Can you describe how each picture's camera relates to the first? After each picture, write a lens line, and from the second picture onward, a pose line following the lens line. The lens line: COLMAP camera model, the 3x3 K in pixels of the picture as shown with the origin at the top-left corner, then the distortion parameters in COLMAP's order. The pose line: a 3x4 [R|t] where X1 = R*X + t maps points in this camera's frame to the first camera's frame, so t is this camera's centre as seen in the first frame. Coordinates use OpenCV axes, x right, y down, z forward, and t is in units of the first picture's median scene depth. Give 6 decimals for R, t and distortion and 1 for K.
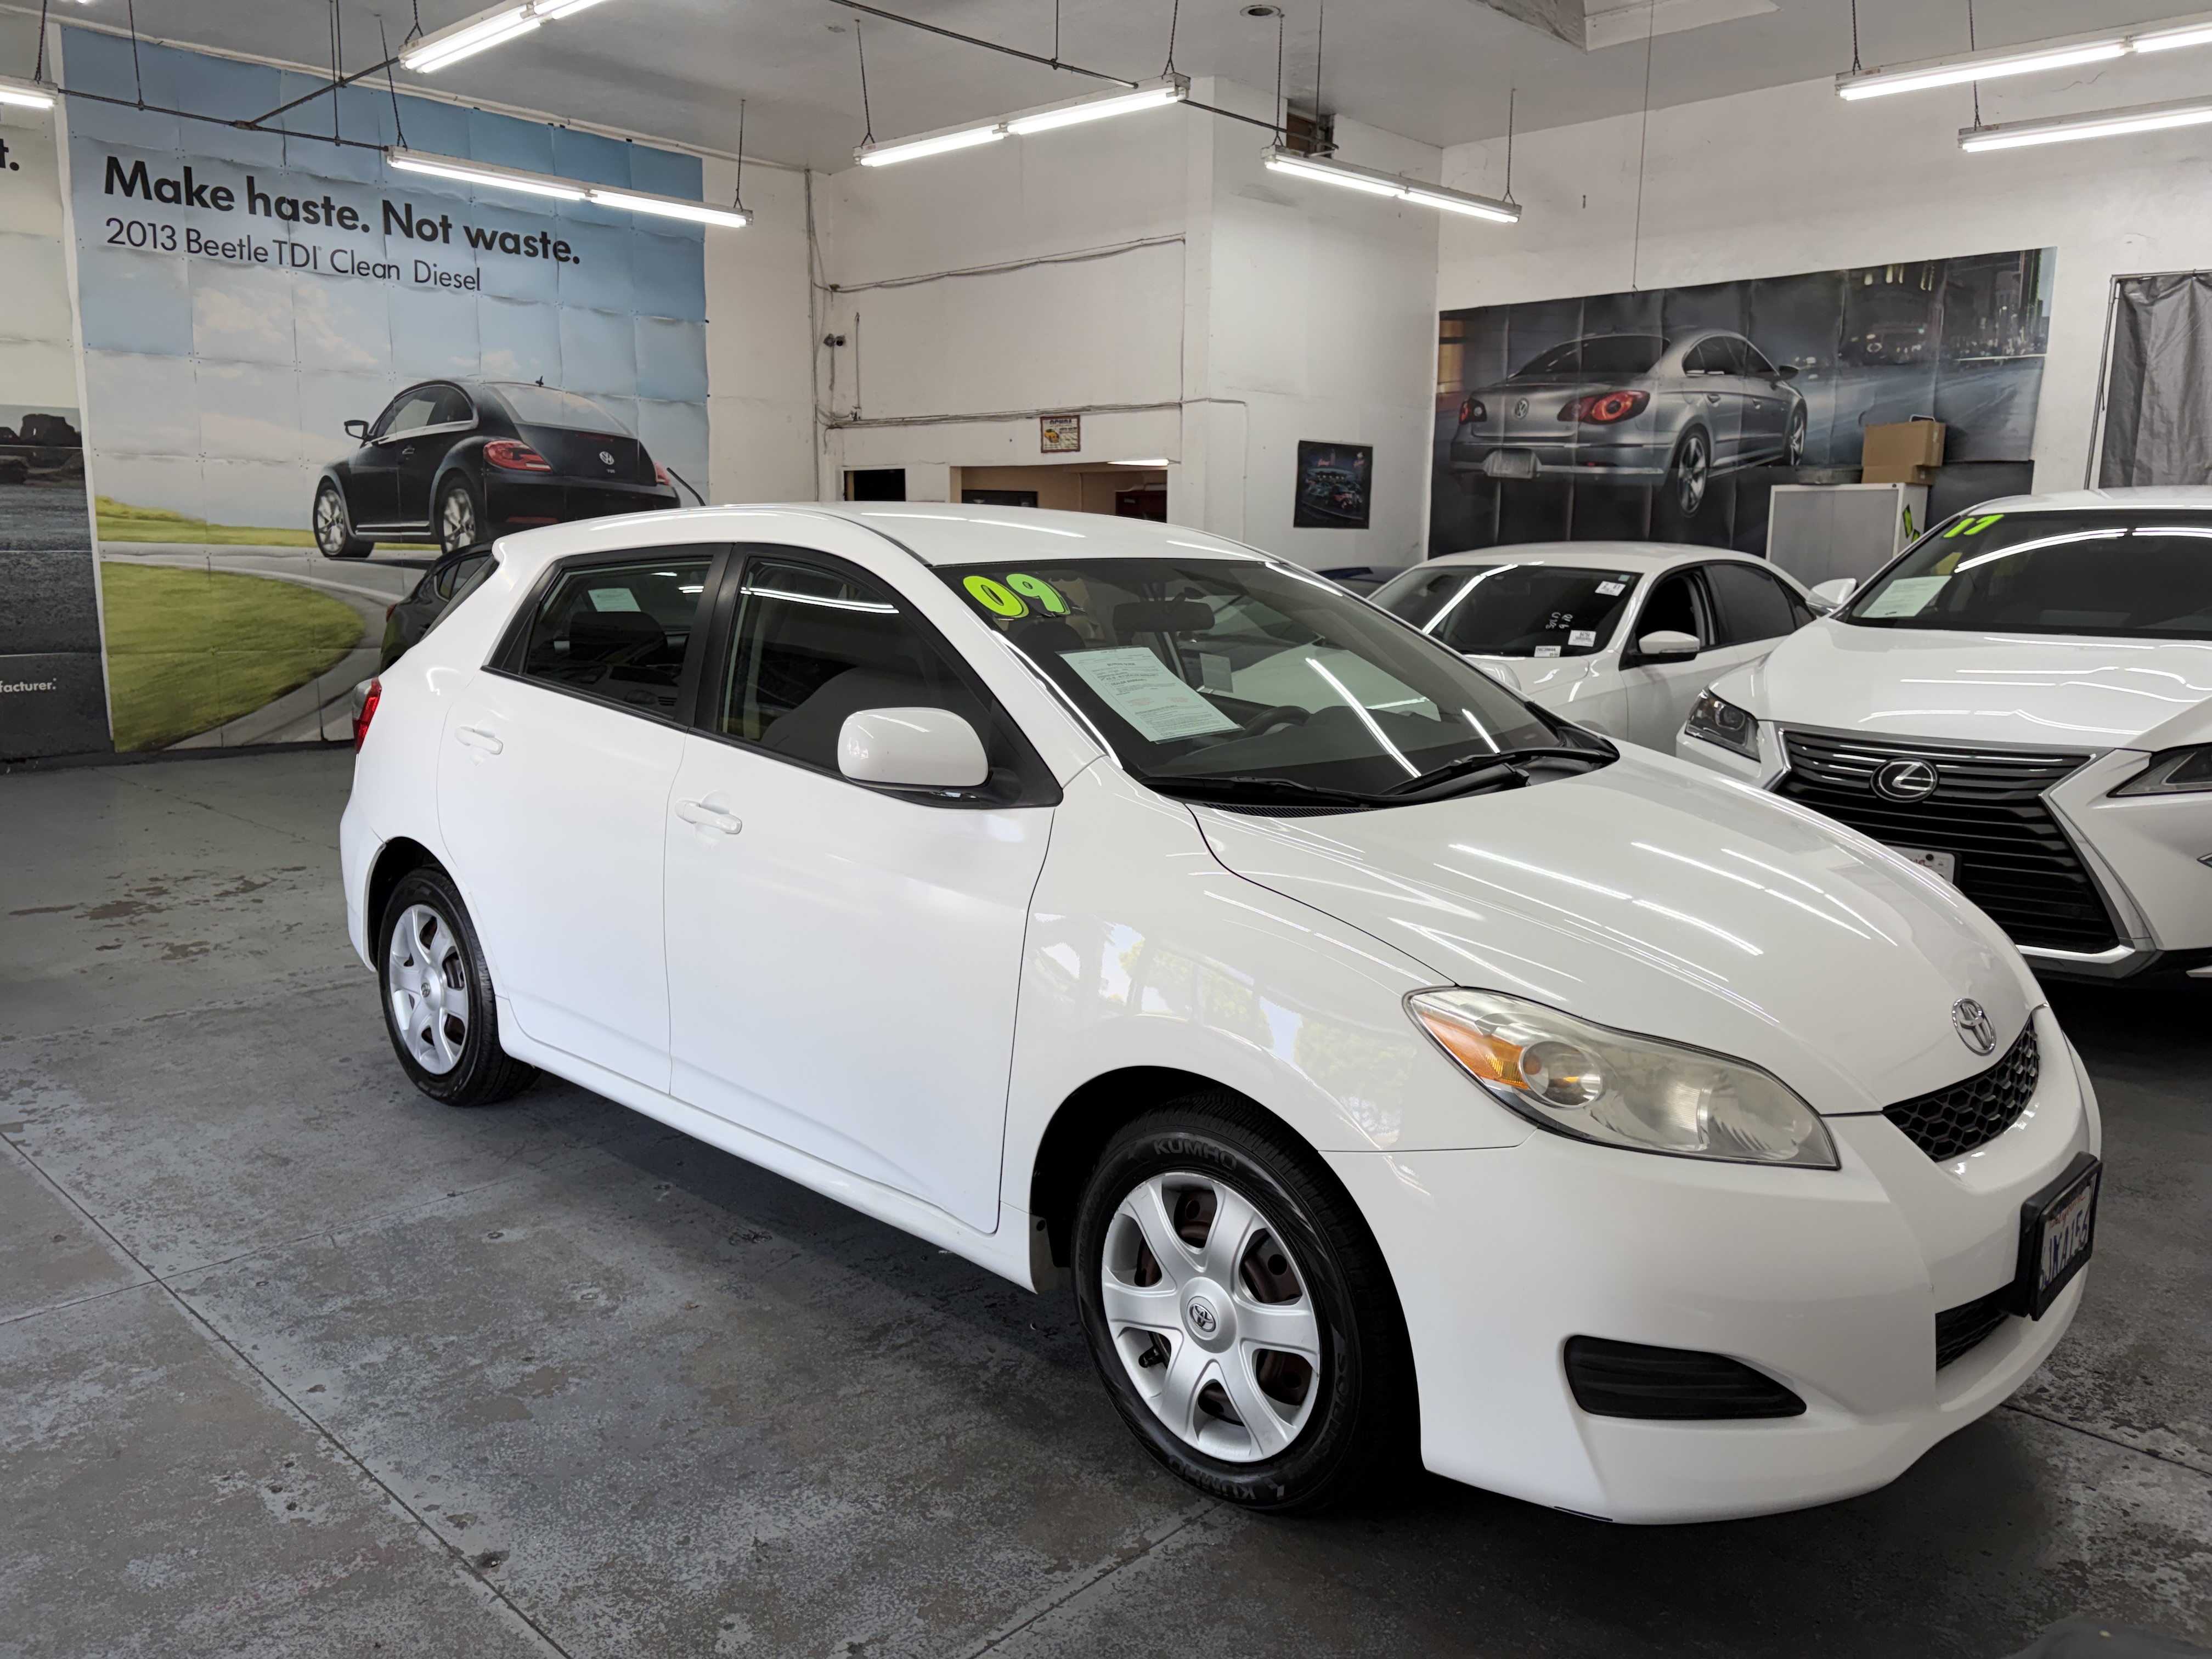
lens RADIAL K [[1669.8, 0, 1121.9], [0, 1669.8, 830.3], [0, 0, 1]] dist [0.043815, -0.041452]
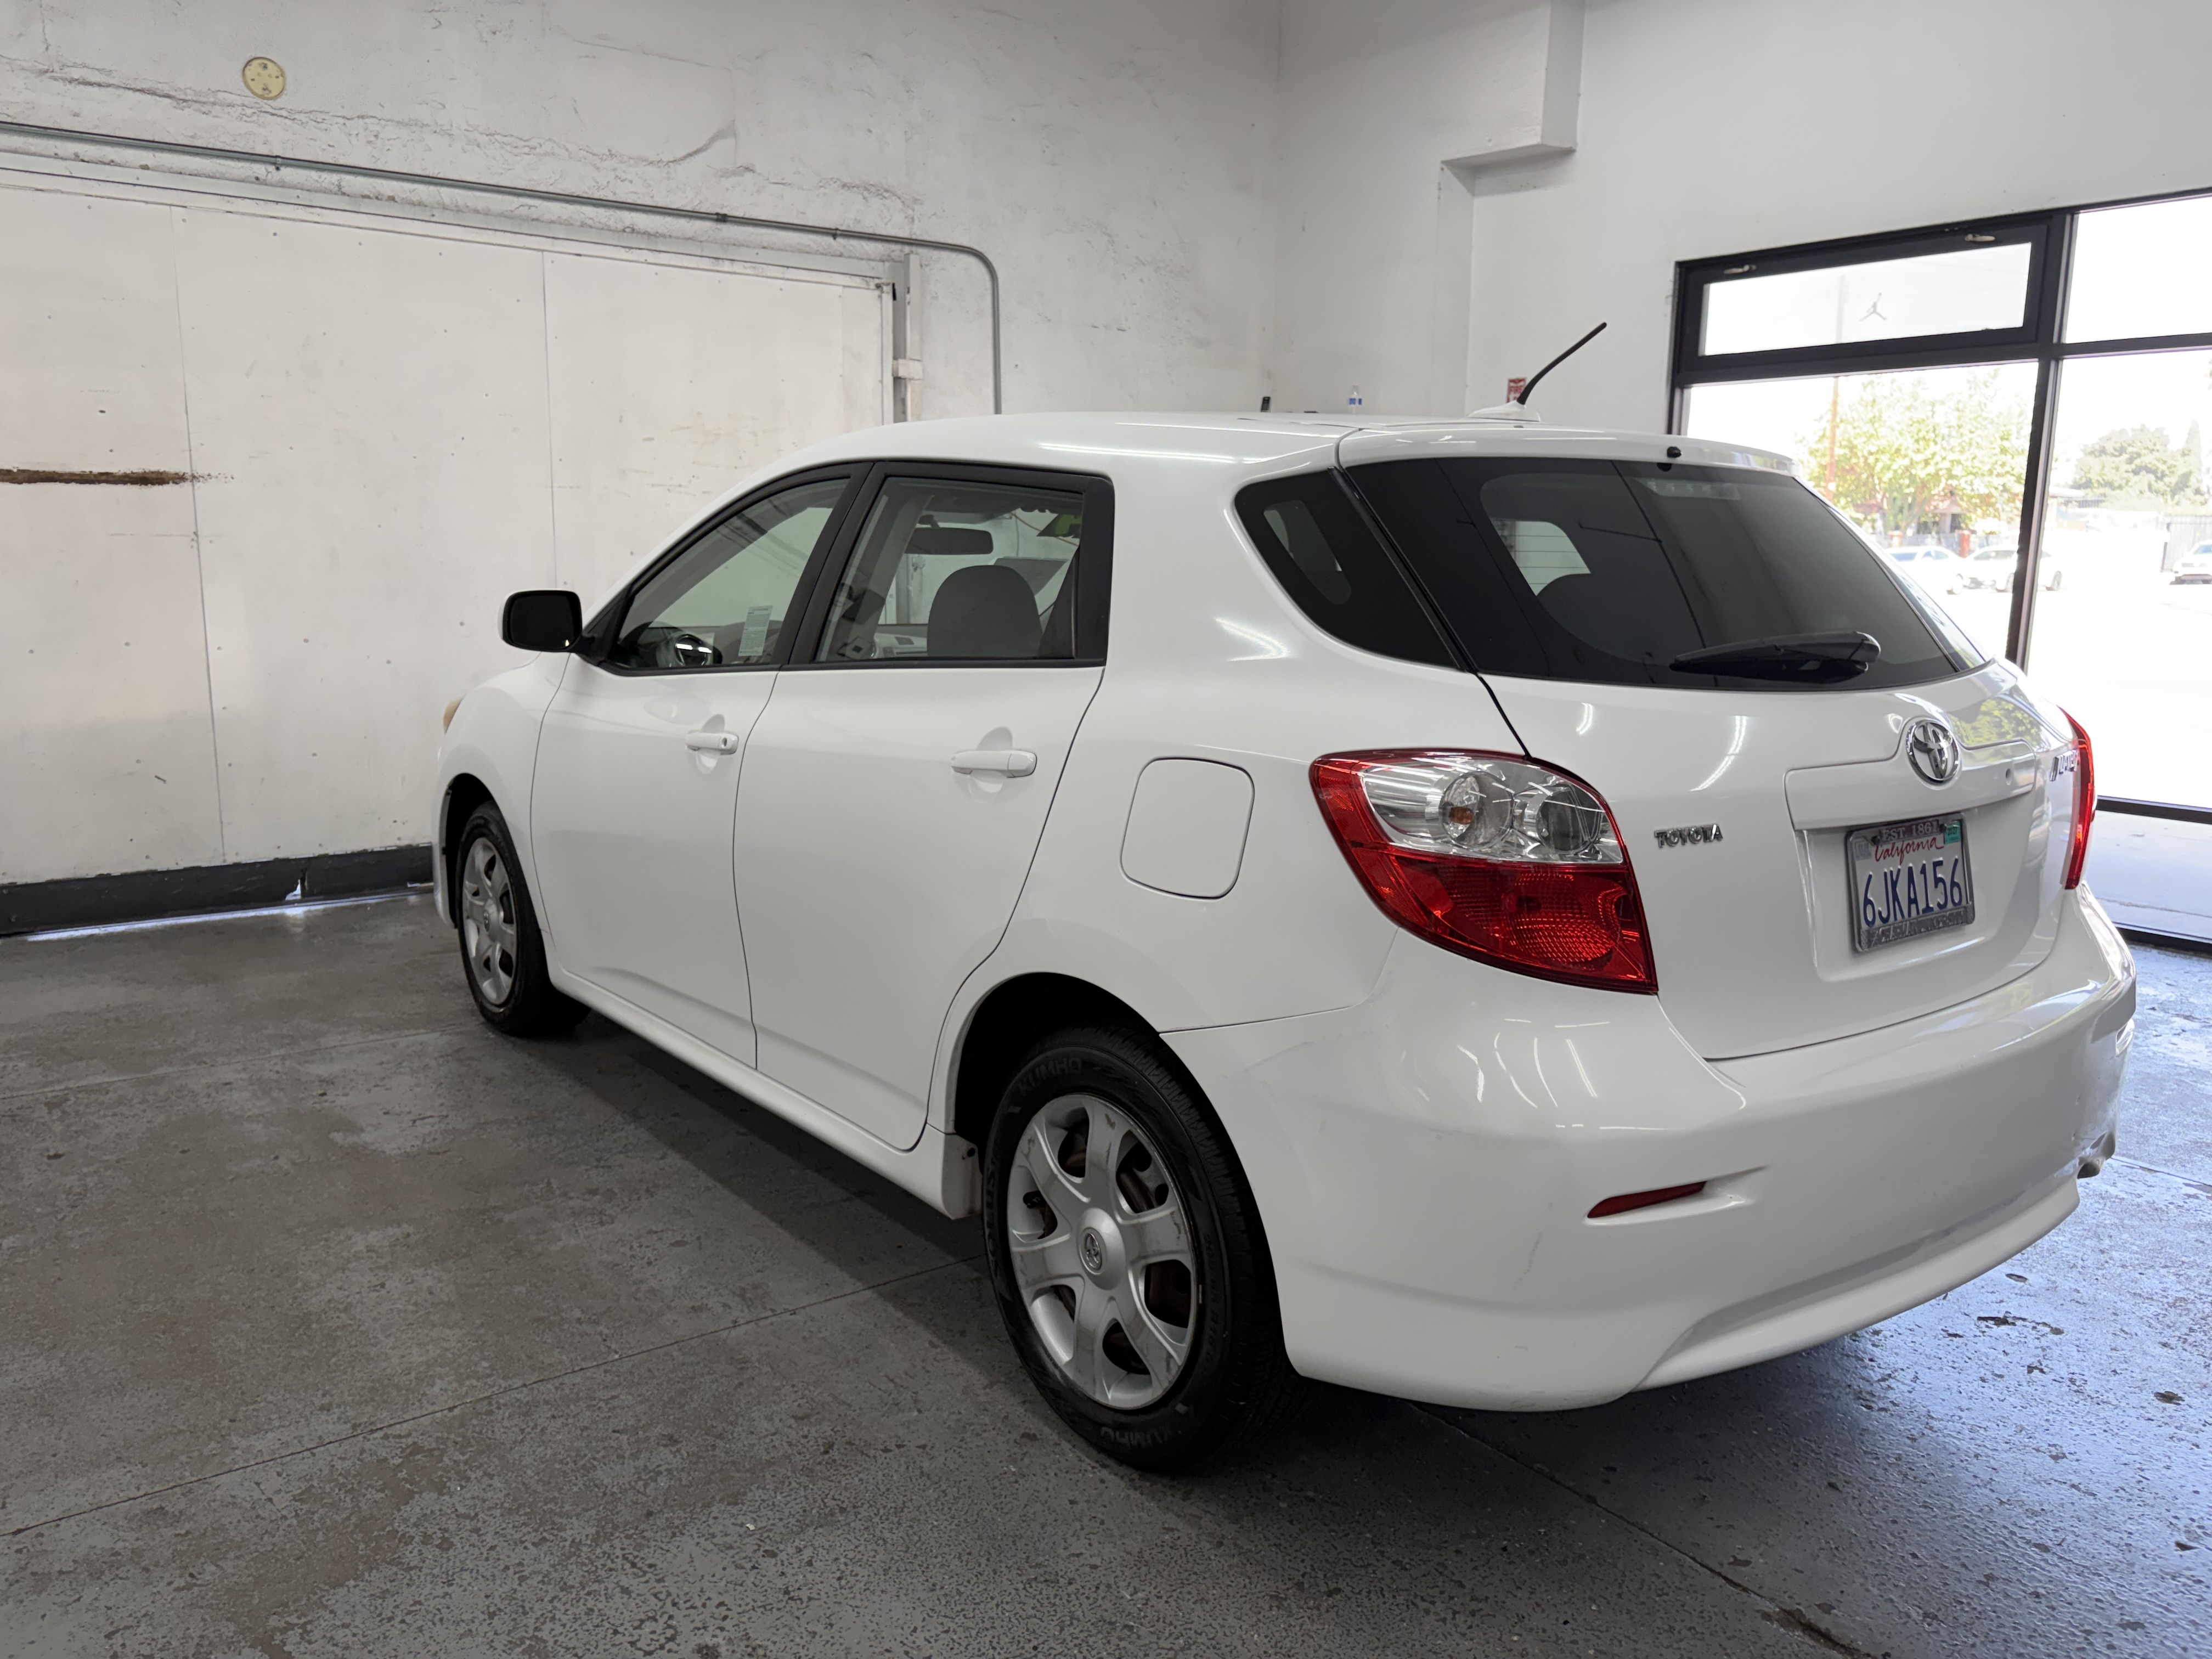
lens RADIAL K [[1669.8, 0, 1103.8], [0, 1669.8, 844.5], [0, 0, 1]] dist [0.043815, -0.041452]
pose [[-0.987269, -0.052082, 0.150289, -0.206654], [0.002724, 0.939197, 0.343368, -0.253627], [-0.159034, 0.339406, -0.927099, 1.648916]]
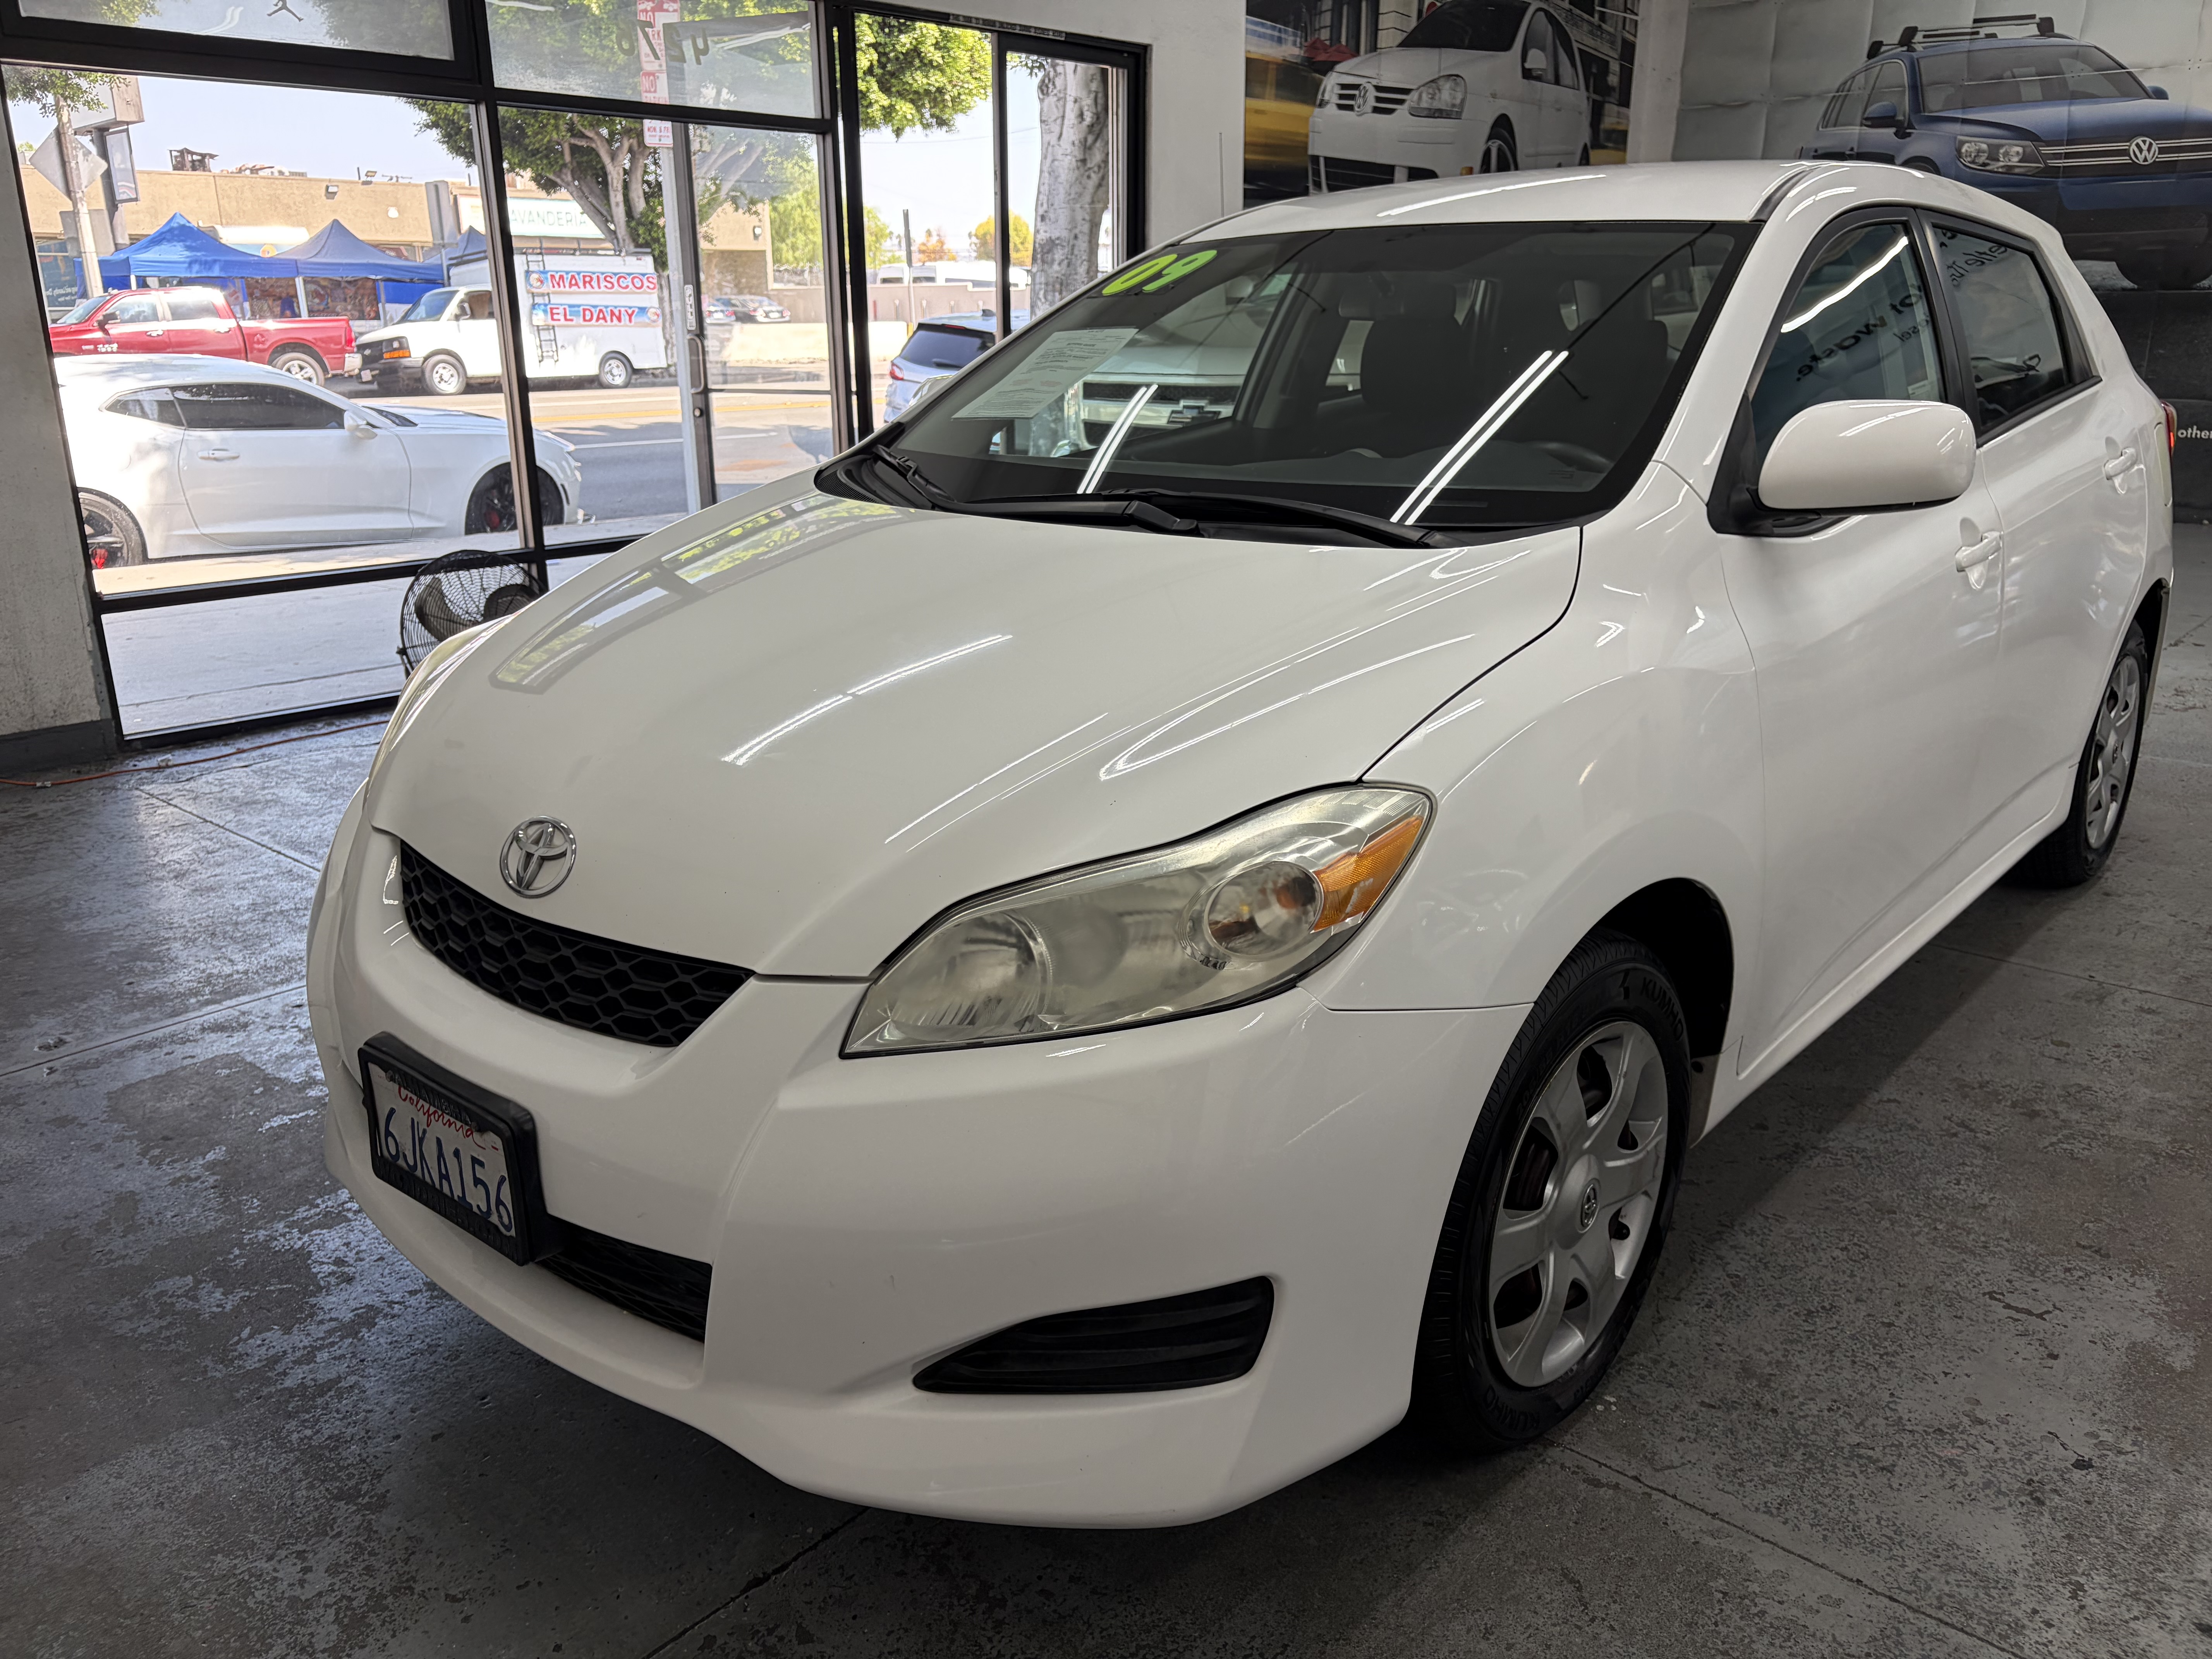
lens RADIAL K [[1669.8, 0, 1107.2], [0, 1669.8, 844.9], [0, 0, 1]] dist [0.043815, -0.041452]
pose [[0.033427, 0.295704, -0.954695, 0.662751], [-0.162125, 0.944181, 0.286771, -0.072348], [0.986204, 0.145194, 0.079502, 0.658830]]
